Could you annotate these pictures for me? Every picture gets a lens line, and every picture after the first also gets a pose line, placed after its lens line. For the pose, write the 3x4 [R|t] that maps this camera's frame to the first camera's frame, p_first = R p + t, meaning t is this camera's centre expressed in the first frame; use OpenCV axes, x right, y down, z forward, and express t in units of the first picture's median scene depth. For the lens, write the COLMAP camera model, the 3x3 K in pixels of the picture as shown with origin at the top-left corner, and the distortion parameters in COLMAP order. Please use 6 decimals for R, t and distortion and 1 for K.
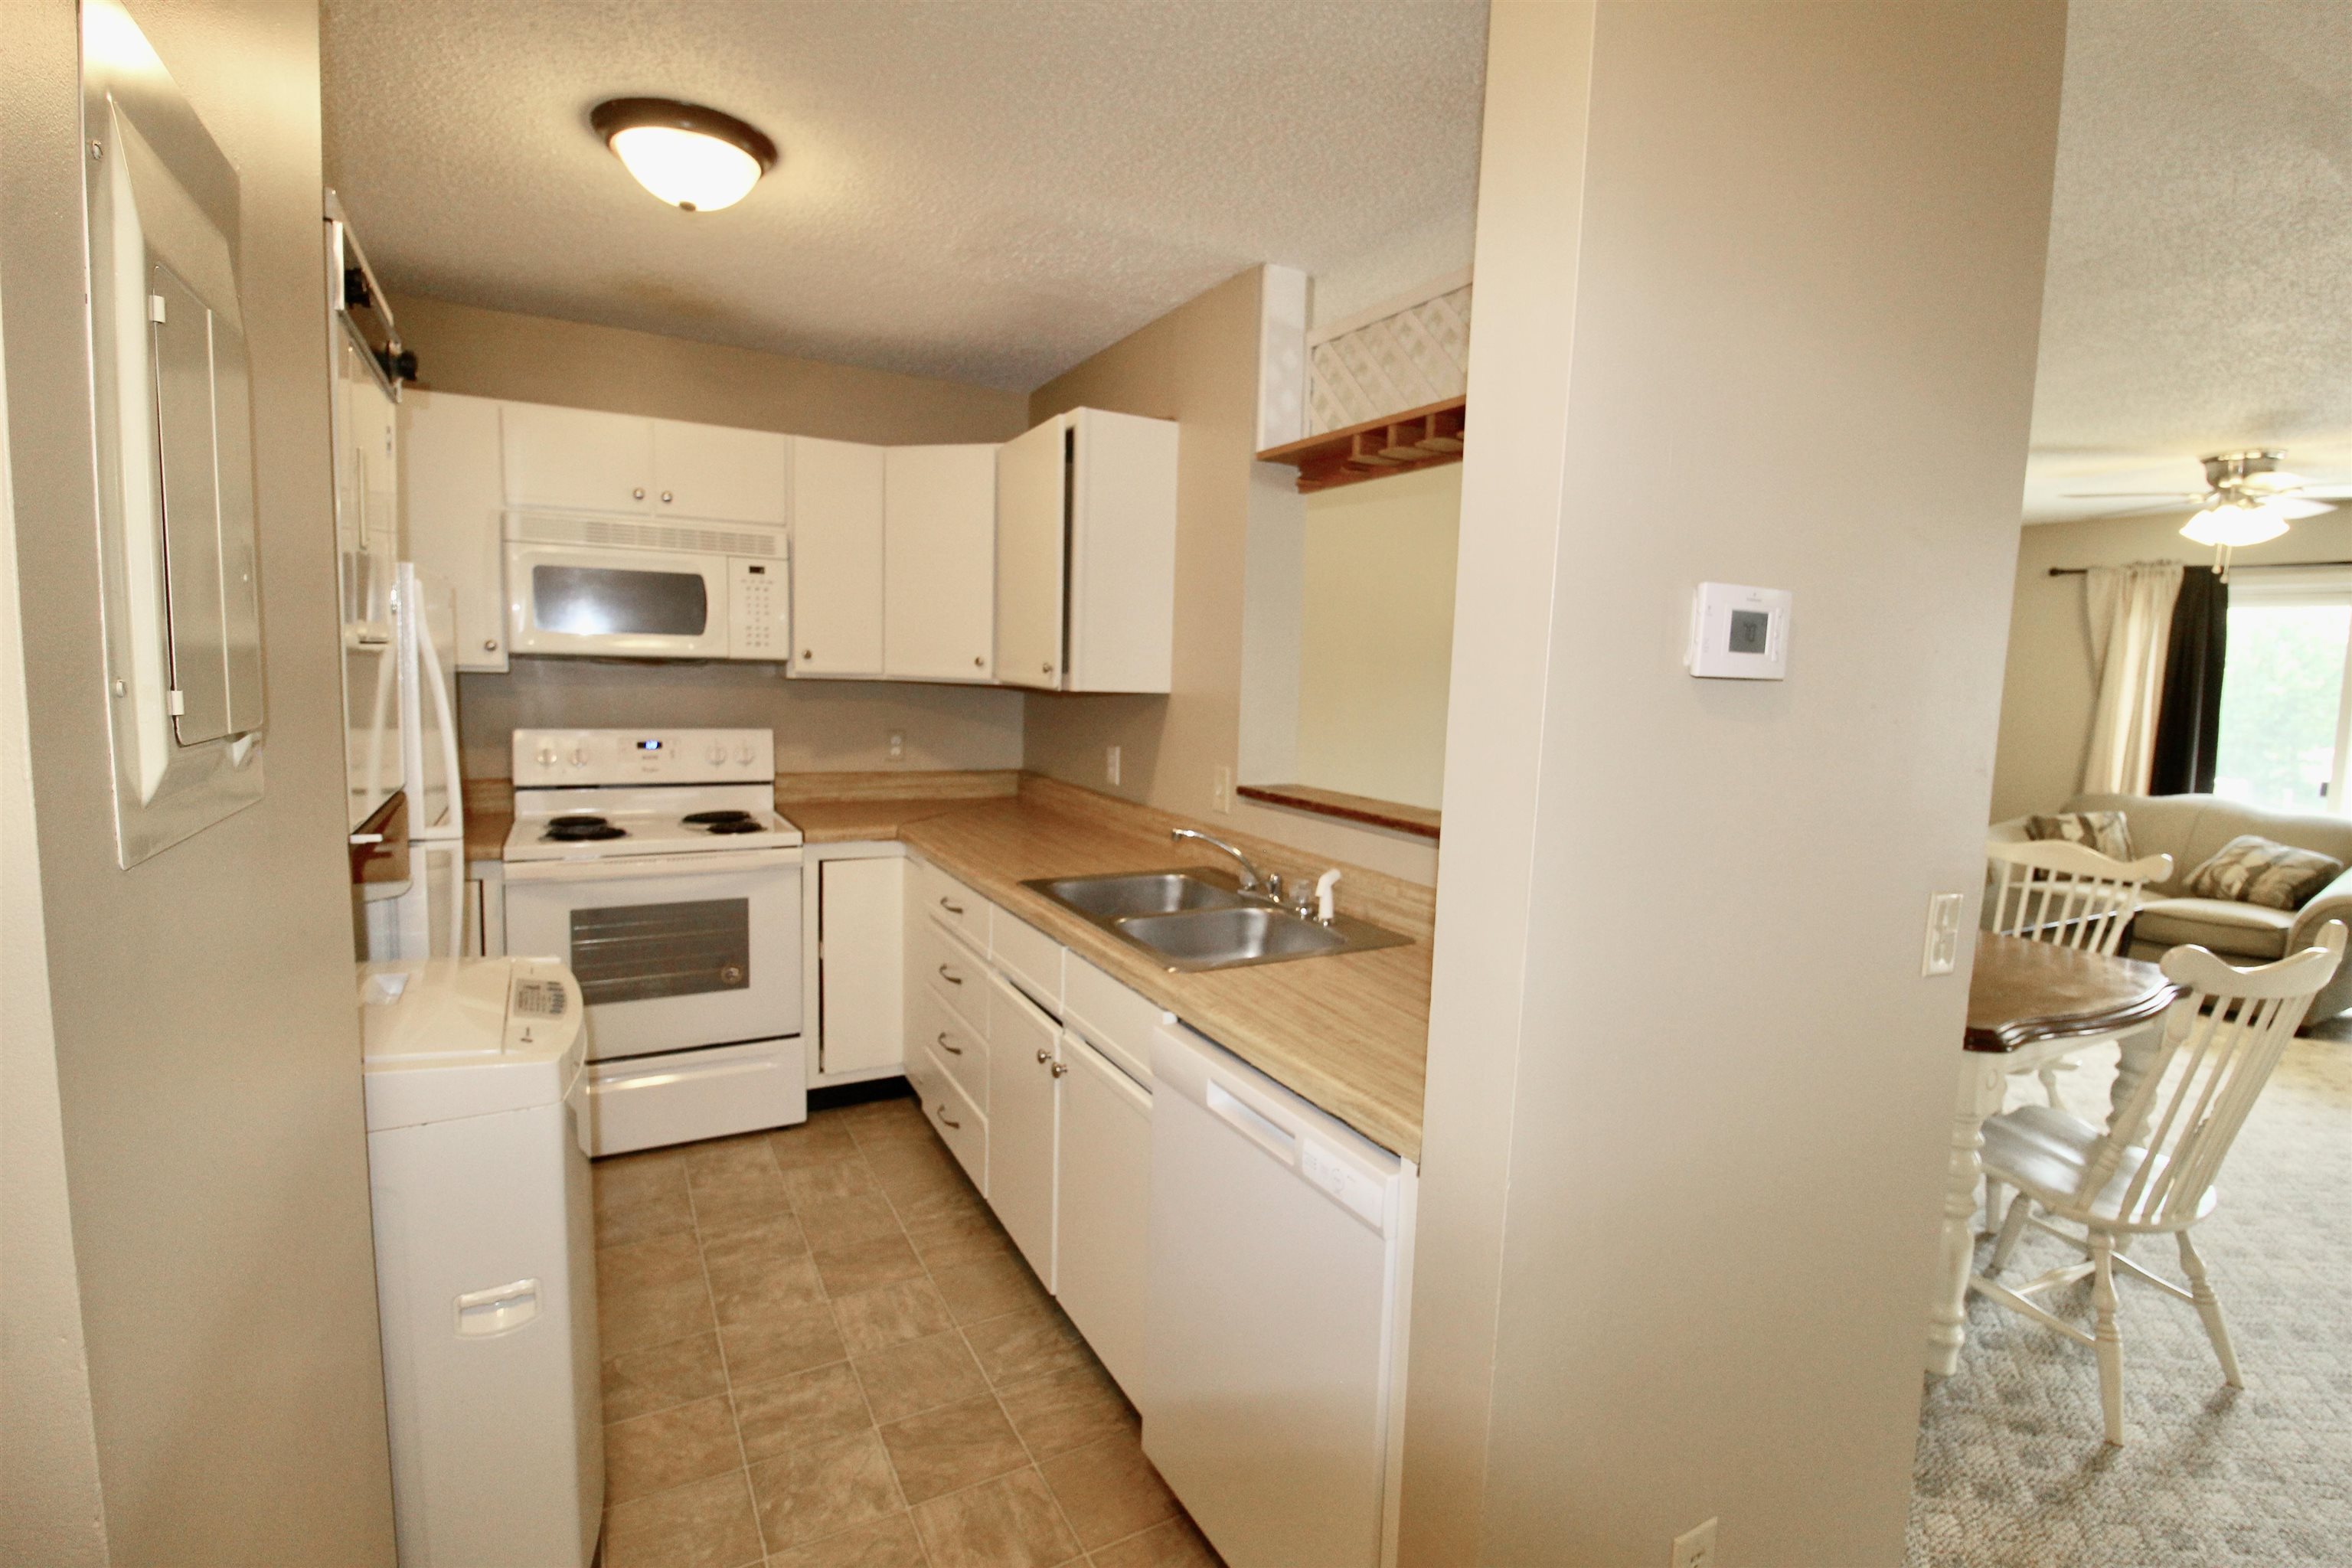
lens RADIAL K [[1081.3, 0, 1198.5], [0, 1081.3, 772.5], [0, 0, 1]] dist [-0.012733, -0.008093]
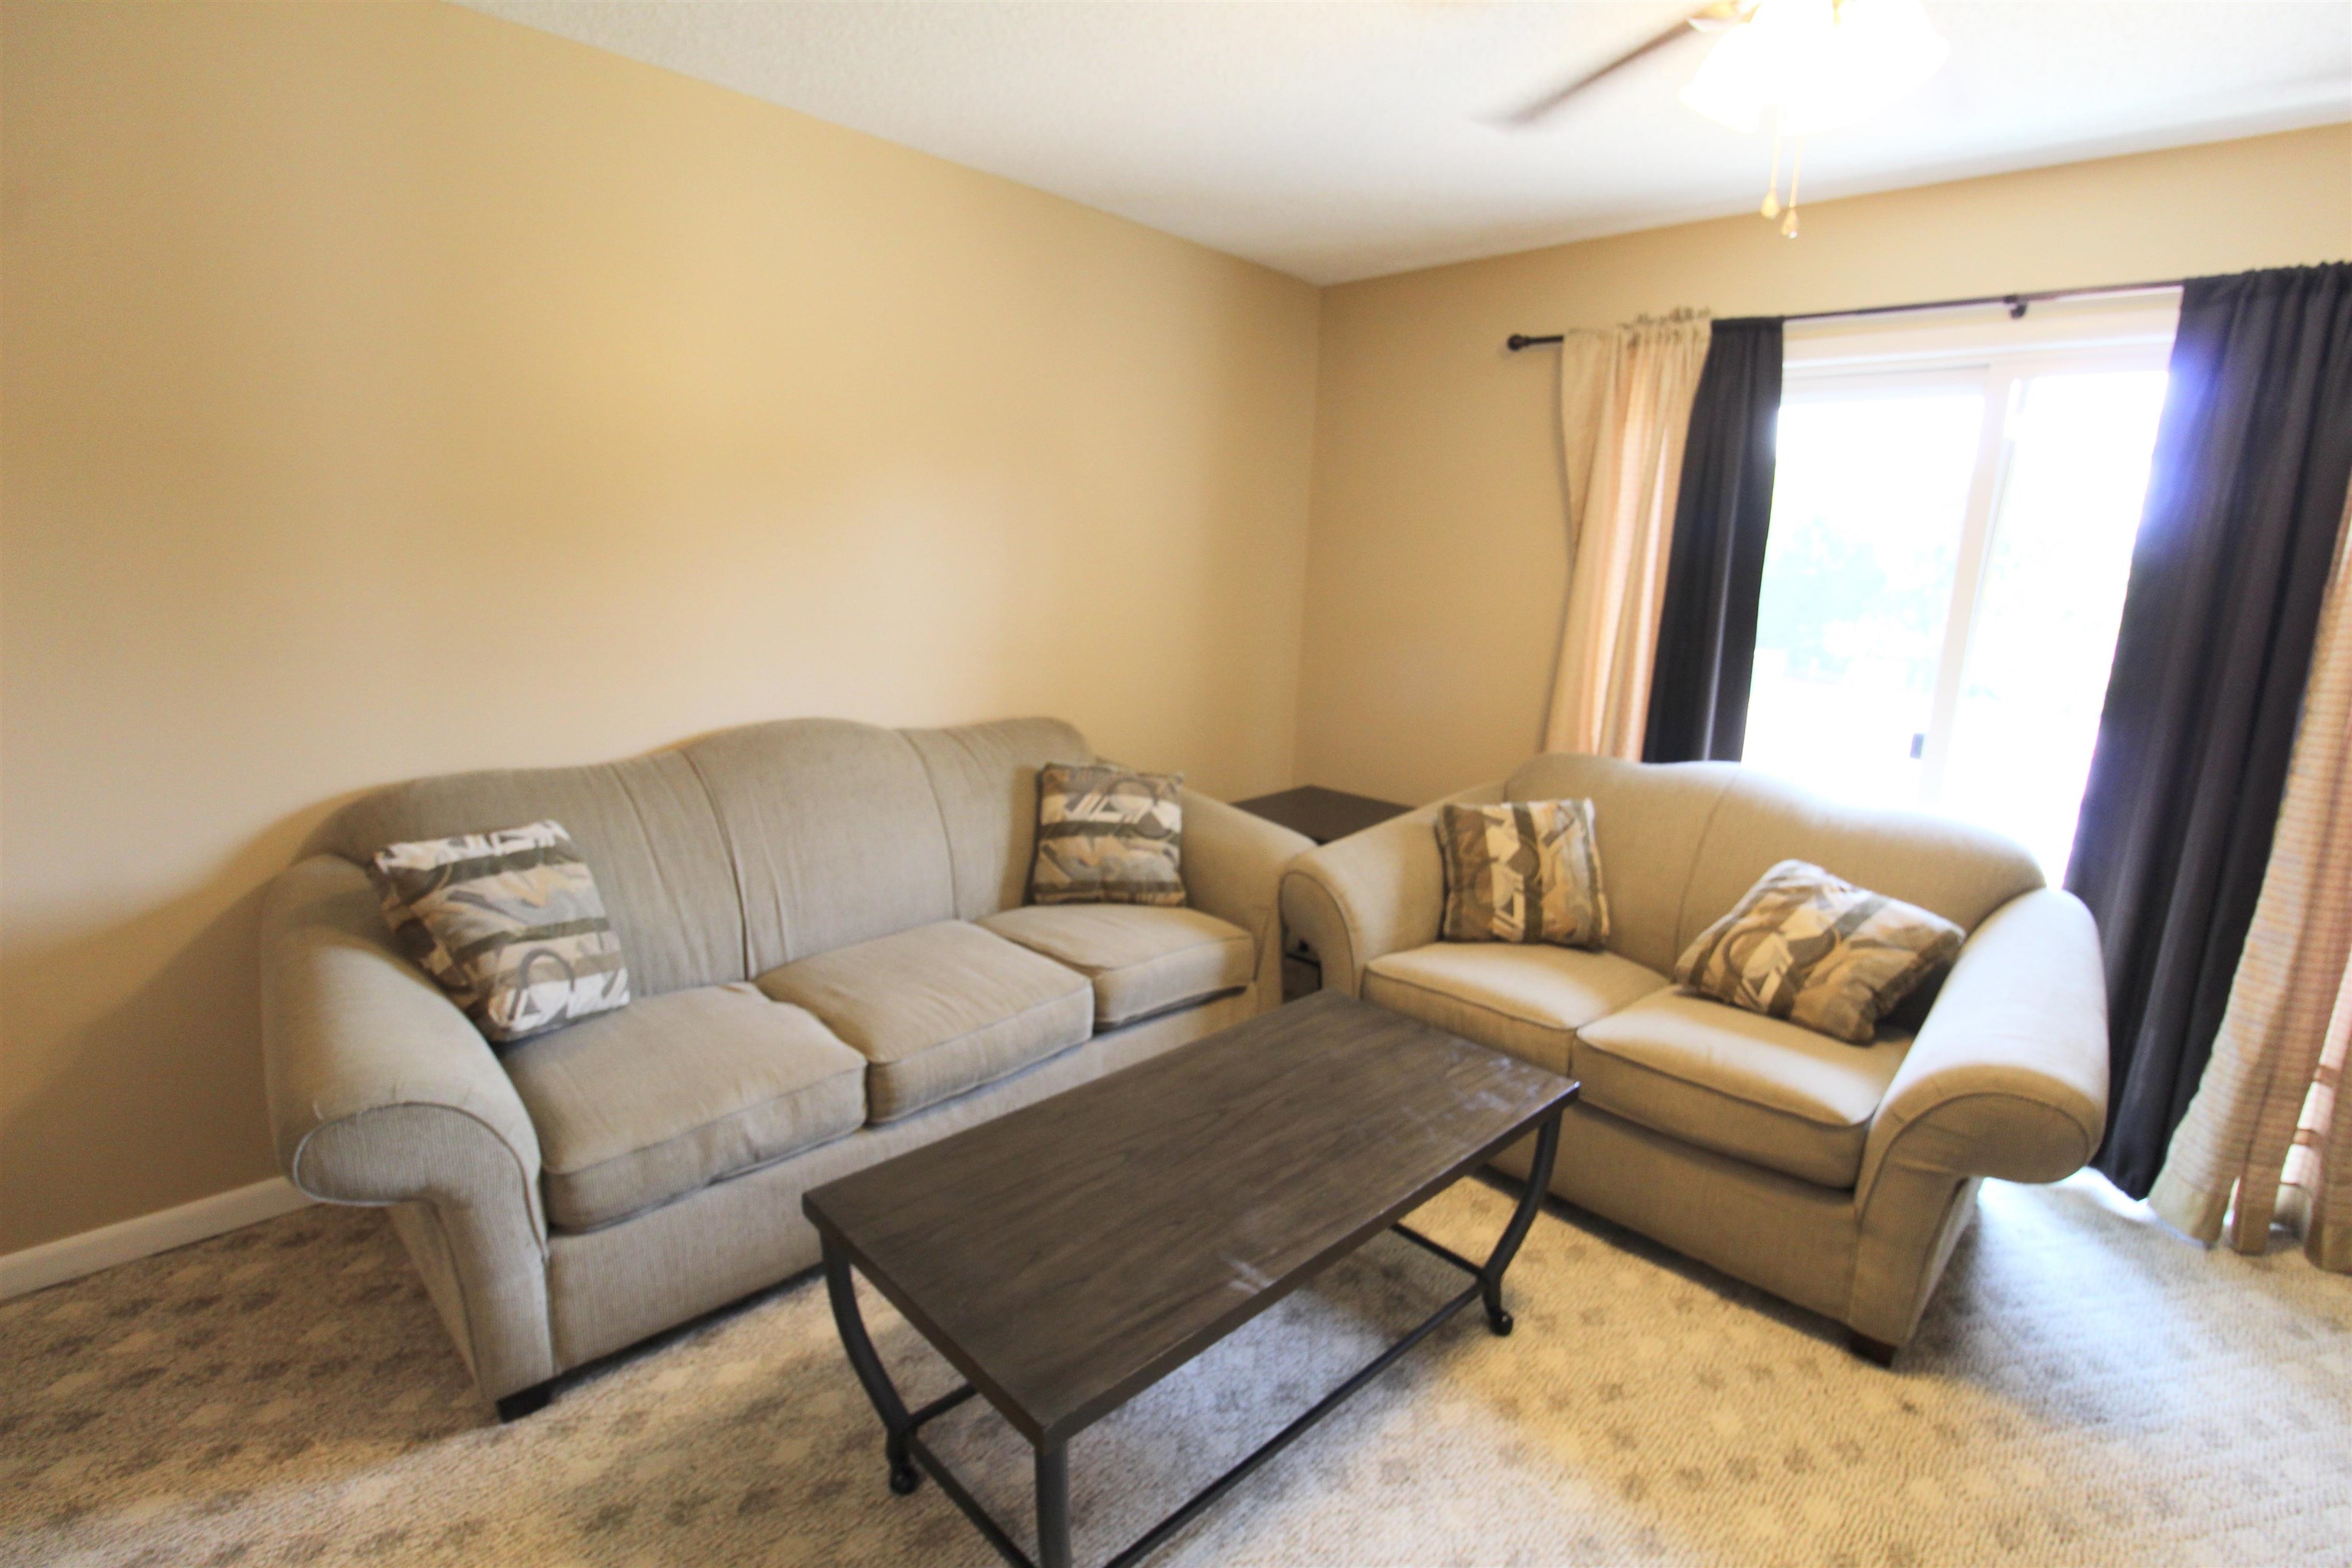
lens RADIAL K [[1081.3, 0, 1196.0], [0, 1081.3, 780.0], [0, 0, 1]] dist [-0.012733, -0.008093]
pose [[0.959742, -0.047253, 0.276880, 0.853090], [0.015756, 0.993253, 0.114896, -0.055736], [-0.280441, -0.105908, 0.954011, 0.879392]]
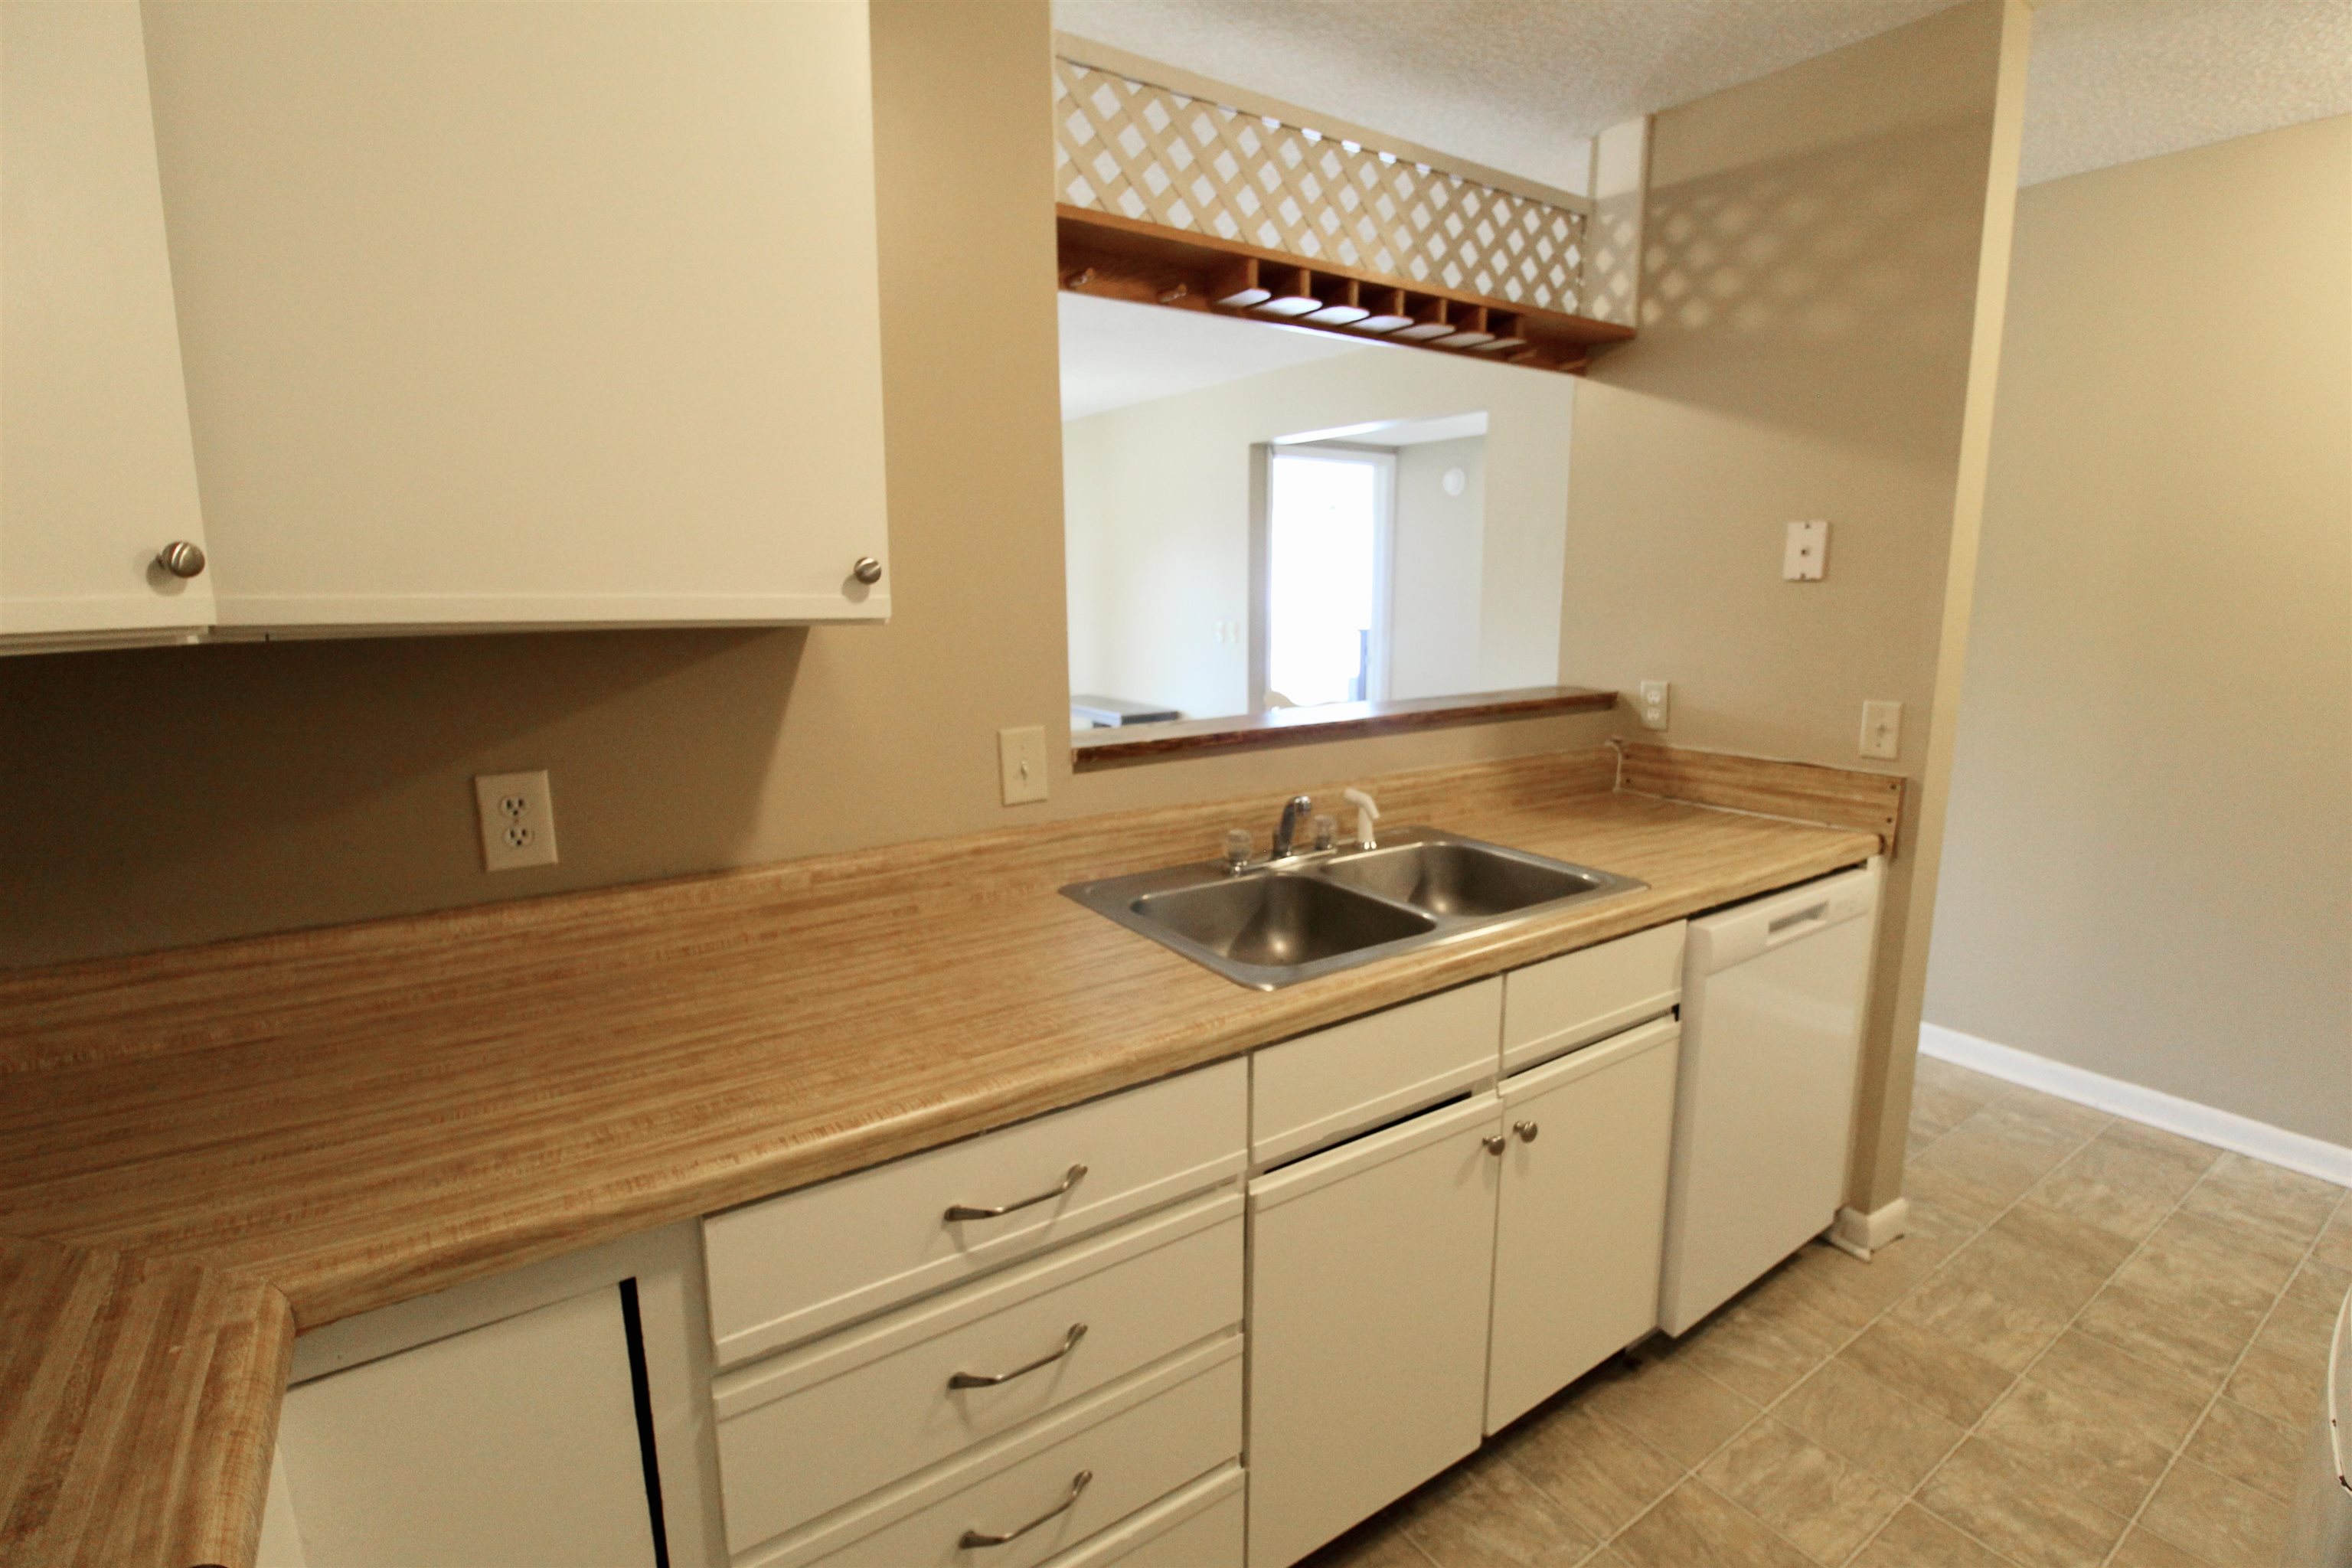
lens RADIAL K [[1081.3, 0, 1200.8], [0, 1081.3, 871.9], [0, 0, 1]] dist [-0.012733, -0.008093]
pose [[-0.091288, -0.321618, 0.942459, -0.414787], [0.095805, 0.939184, 0.329780, -0.083683], [-0.991205, 0.120397, -0.054924, 0.726073]]
